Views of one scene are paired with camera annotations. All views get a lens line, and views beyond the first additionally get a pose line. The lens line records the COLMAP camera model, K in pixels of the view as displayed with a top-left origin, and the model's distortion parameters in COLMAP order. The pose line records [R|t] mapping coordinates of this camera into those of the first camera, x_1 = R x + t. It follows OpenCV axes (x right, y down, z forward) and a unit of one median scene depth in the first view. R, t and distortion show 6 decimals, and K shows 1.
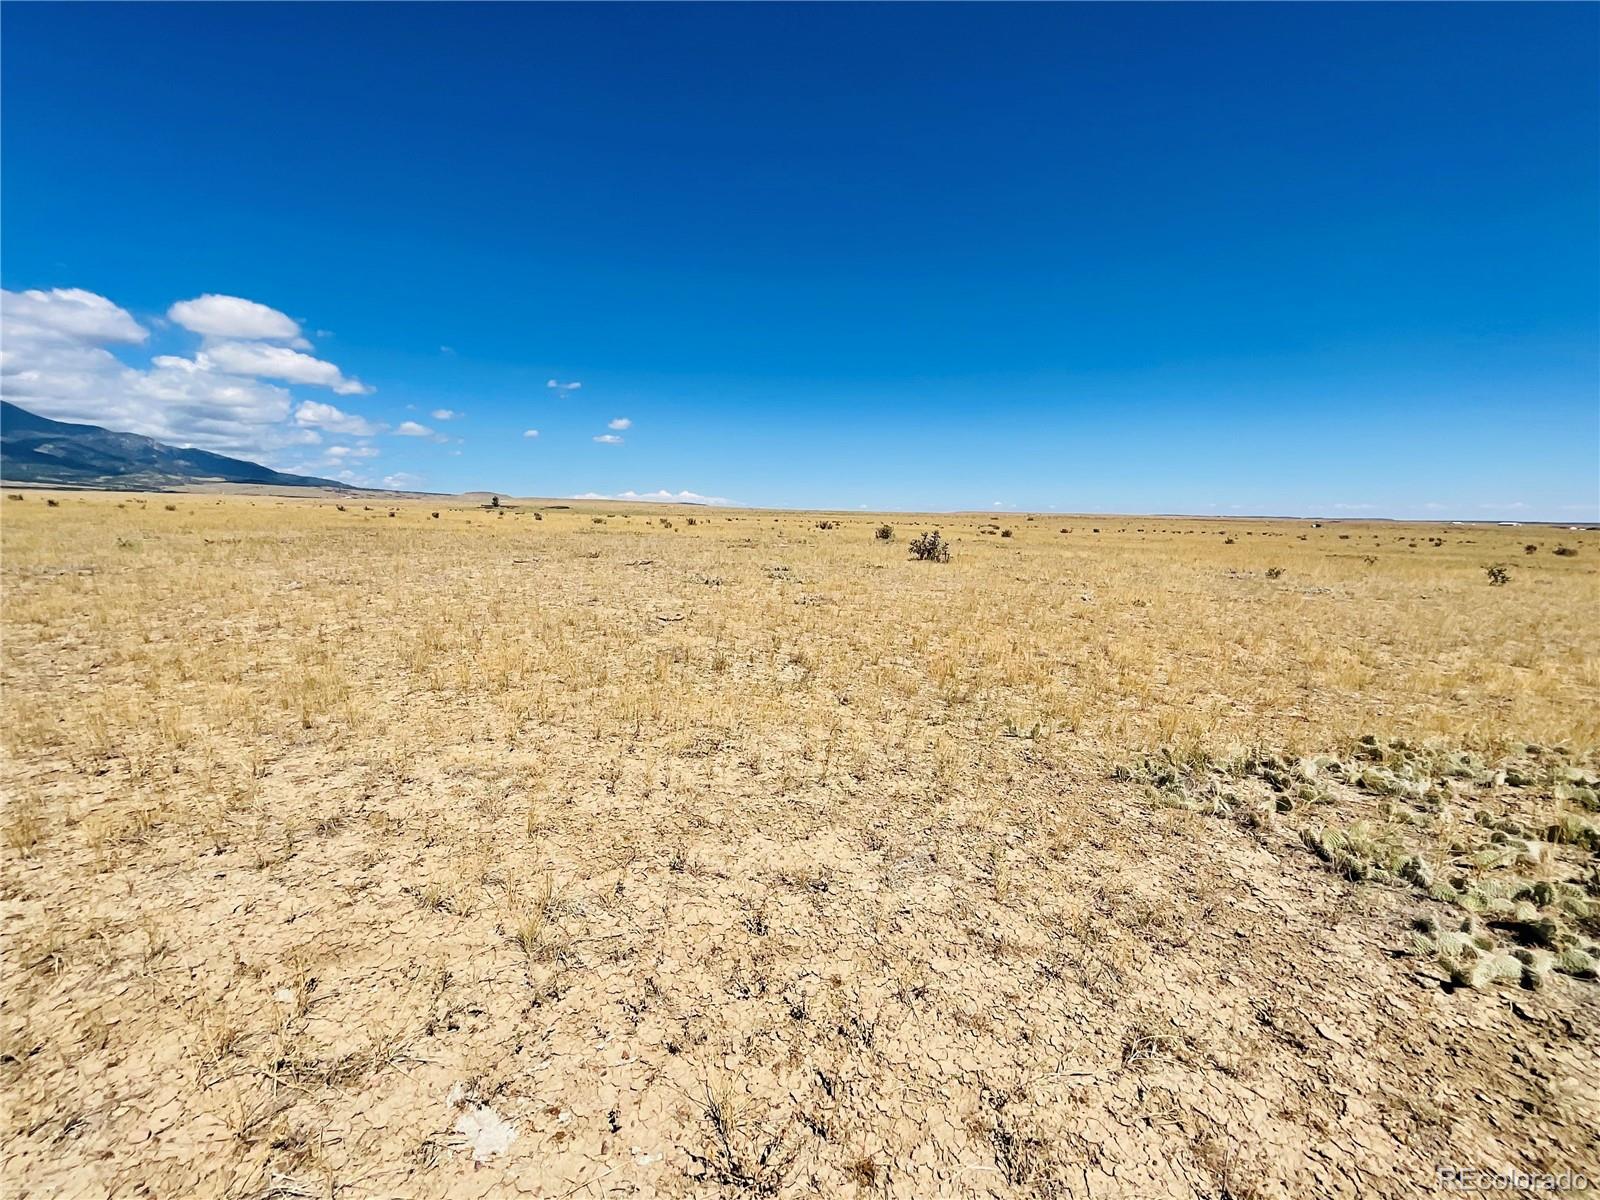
lens RADIAL K [[644.9, 0, 800.0], [0, 644.9, 593.6], [0, 0, 1]] dist [-0.001129, 0.000470]
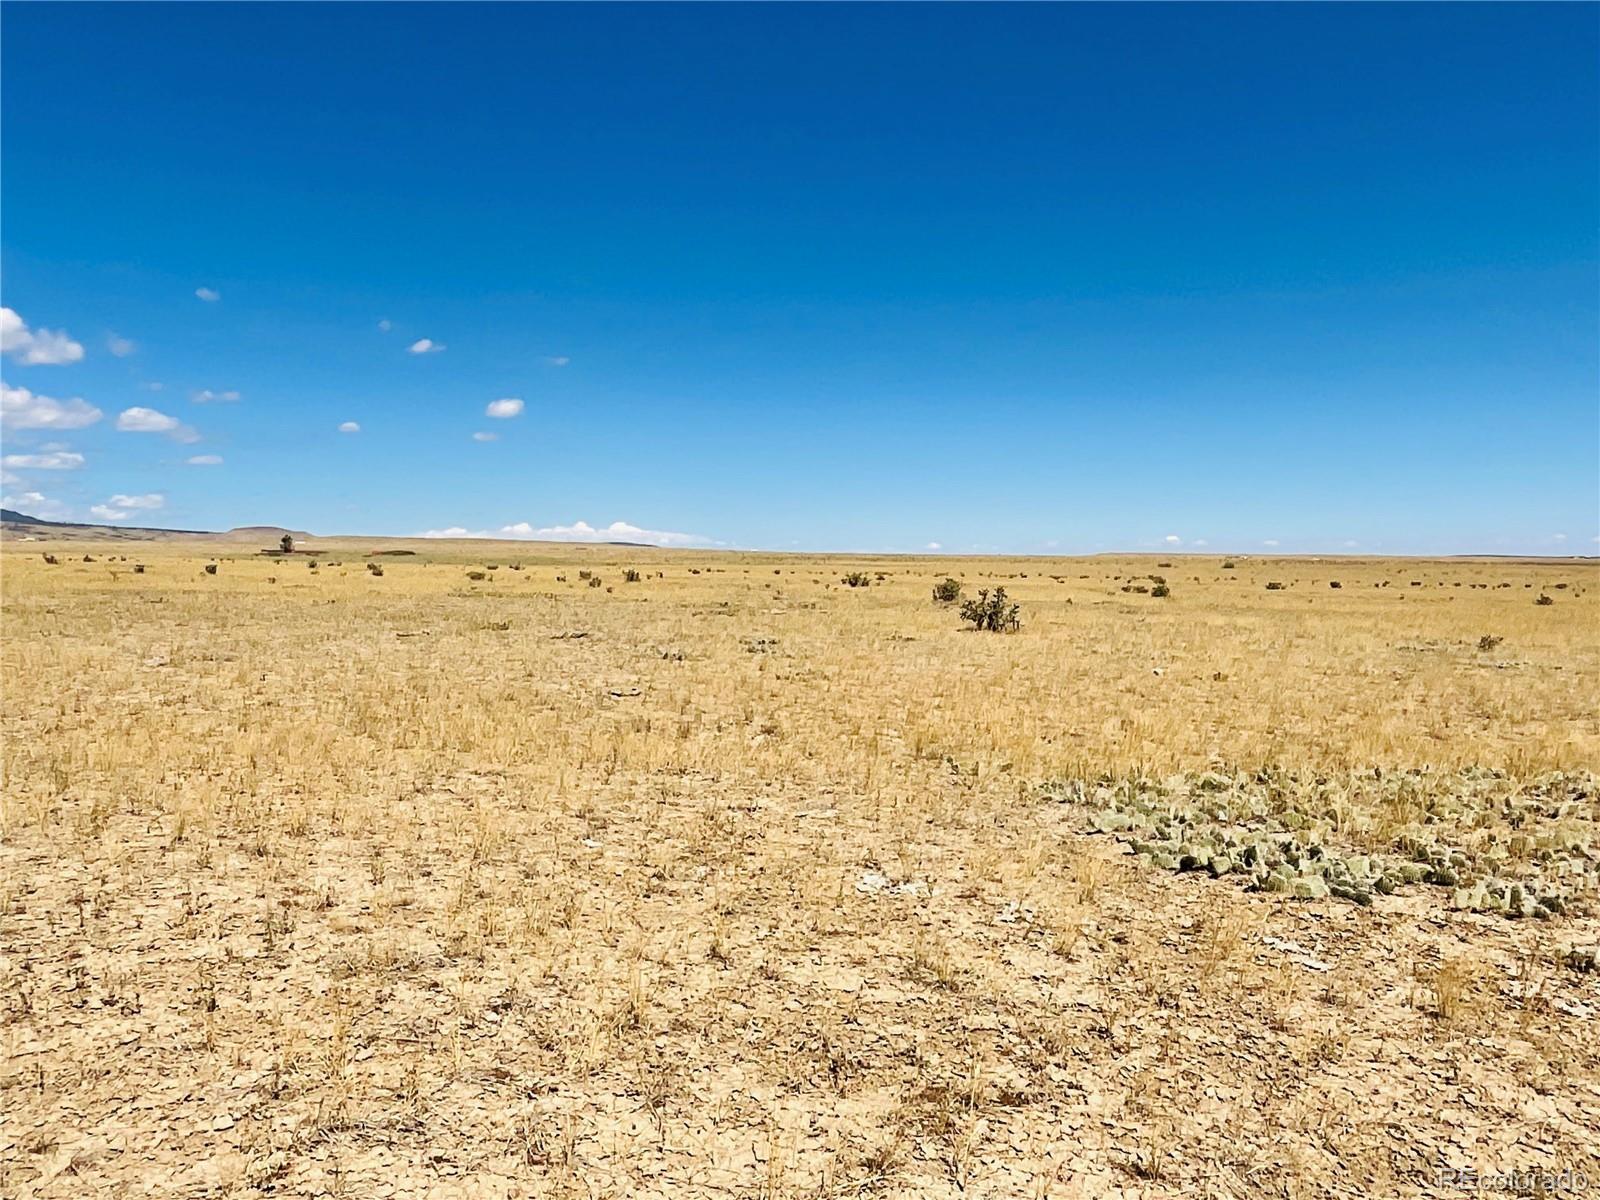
lens RADIAL K [[1160.5, 0, 804.7], [0, 1160.5, 601.7], [0, 0, 1]] dist [0.003949, -0.013712]
pose [[0.999849, -0.009048, -0.014829, 0.039920], [0.007730, 0.996211, -0.086630, 0.037308], [0.015557, 0.086502, 0.996130, -0.362261]]
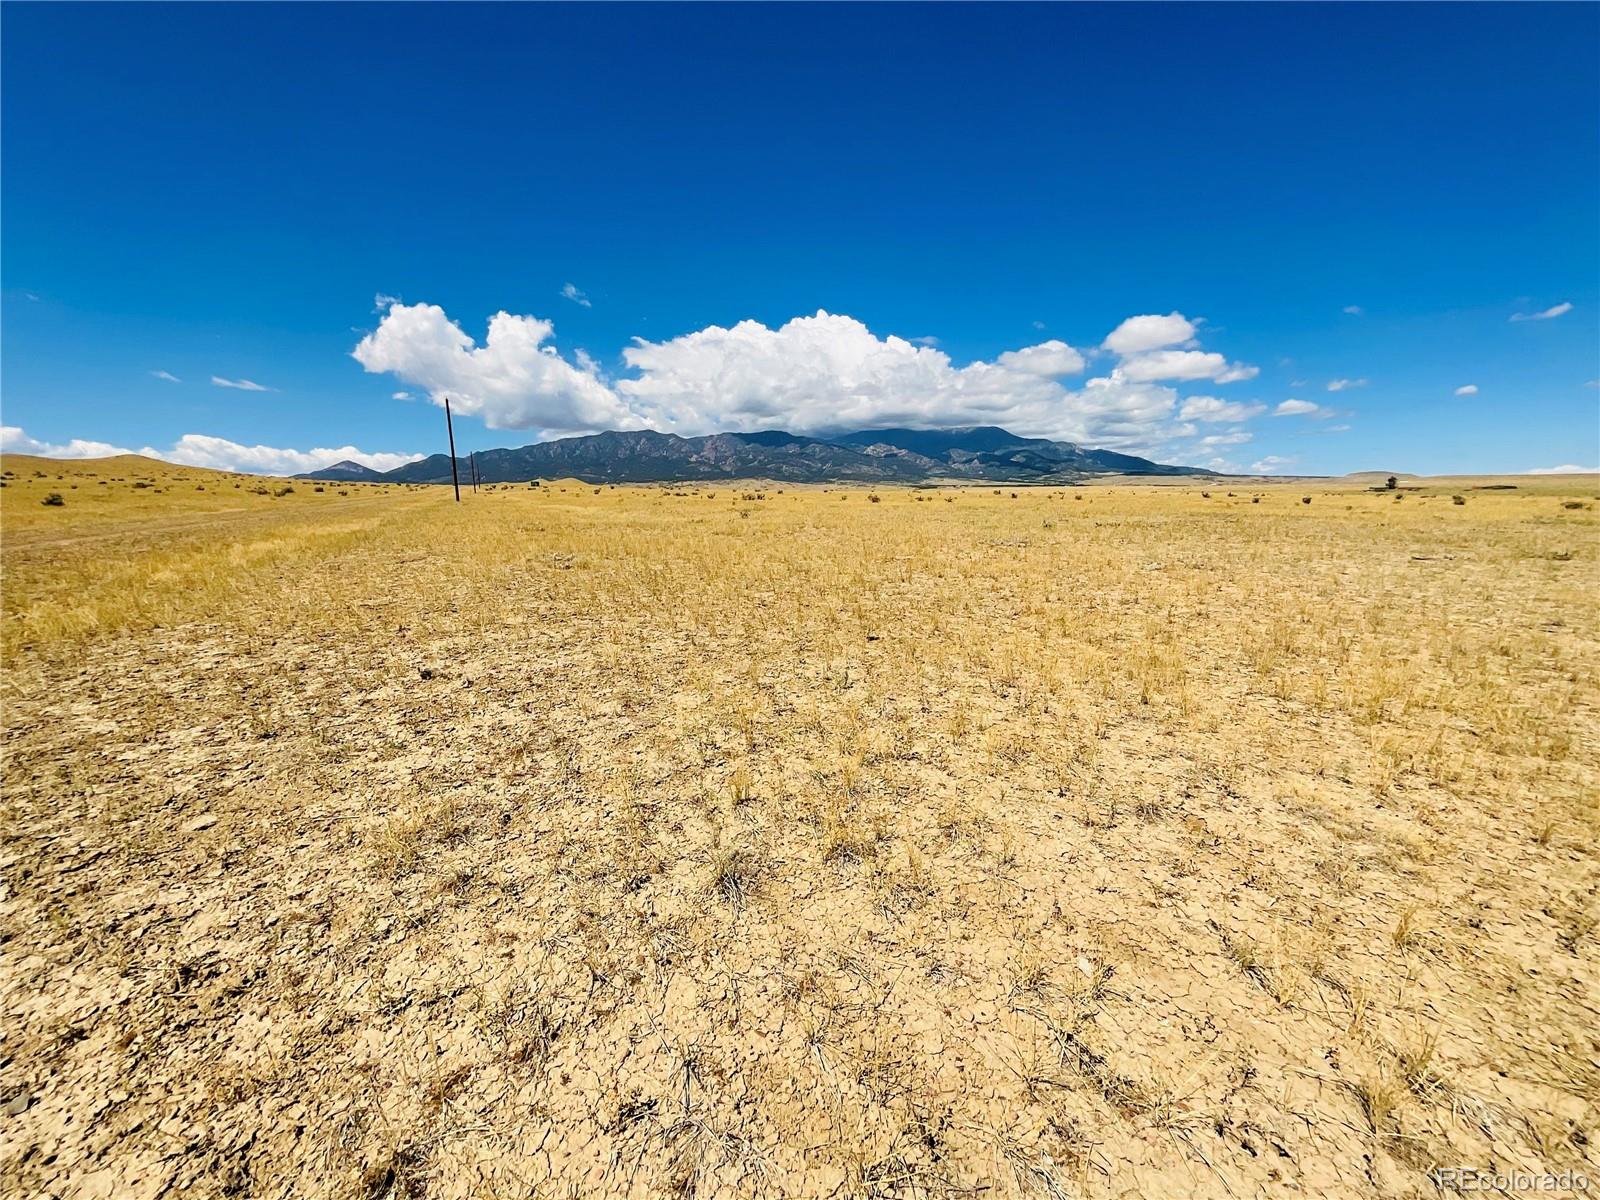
lens RADIAL K [[644.9, 0, 801.8], [0, 644.9, 601.7], [0, 0, 1]] dist [-0.001129, 0.000470]
pose [[0.390179, 0.127434, -0.911878, -0.027402], [-0.097366, 0.990533, 0.096765, -0.001011], [0.915576, 0.051030, 0.398893, 0.036183]]
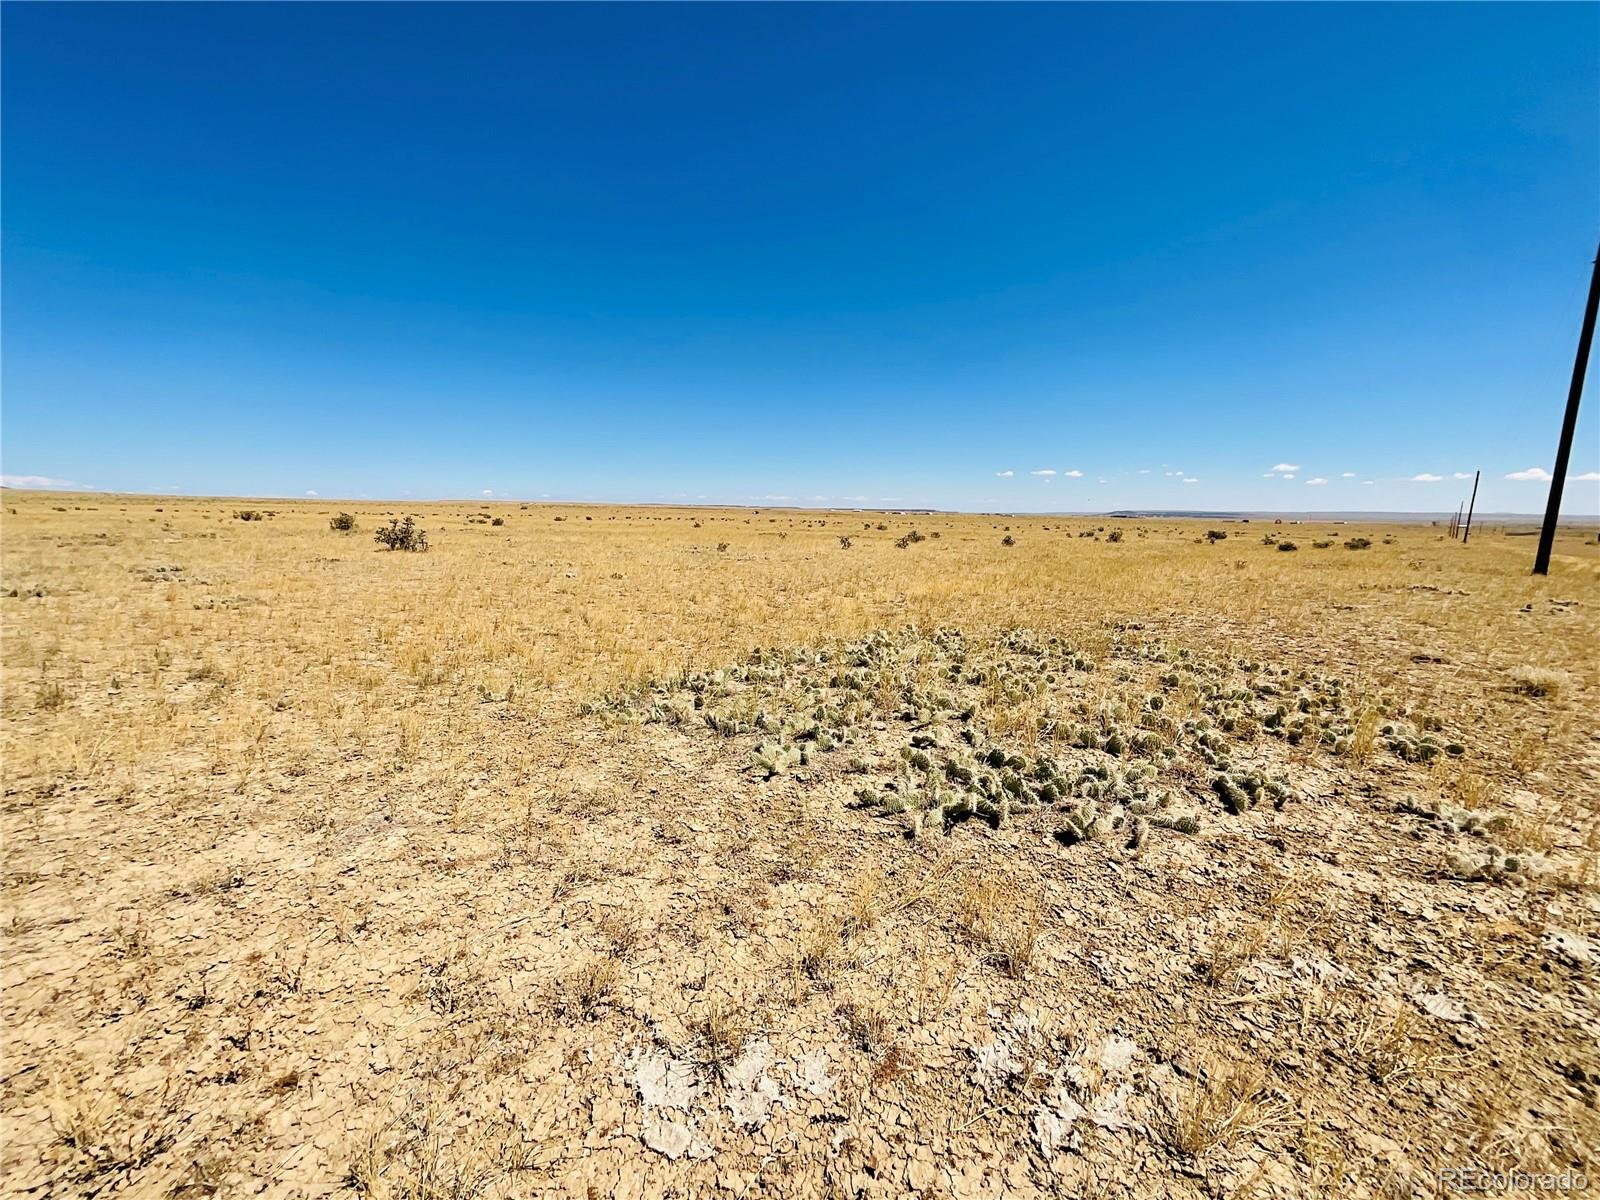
lens RADIAL K [[644.9, 0, 799.9], [0, 644.9, 603.5], [0, 0, 1]] dist [-0.001129, 0.000470]
pose [[0.738620, -0.101458, 0.666444, 0.010712], [0.080193, 0.994814, 0.062570, 0.015357], [-0.669335, 0.007229, 0.742925, -0.033427]]
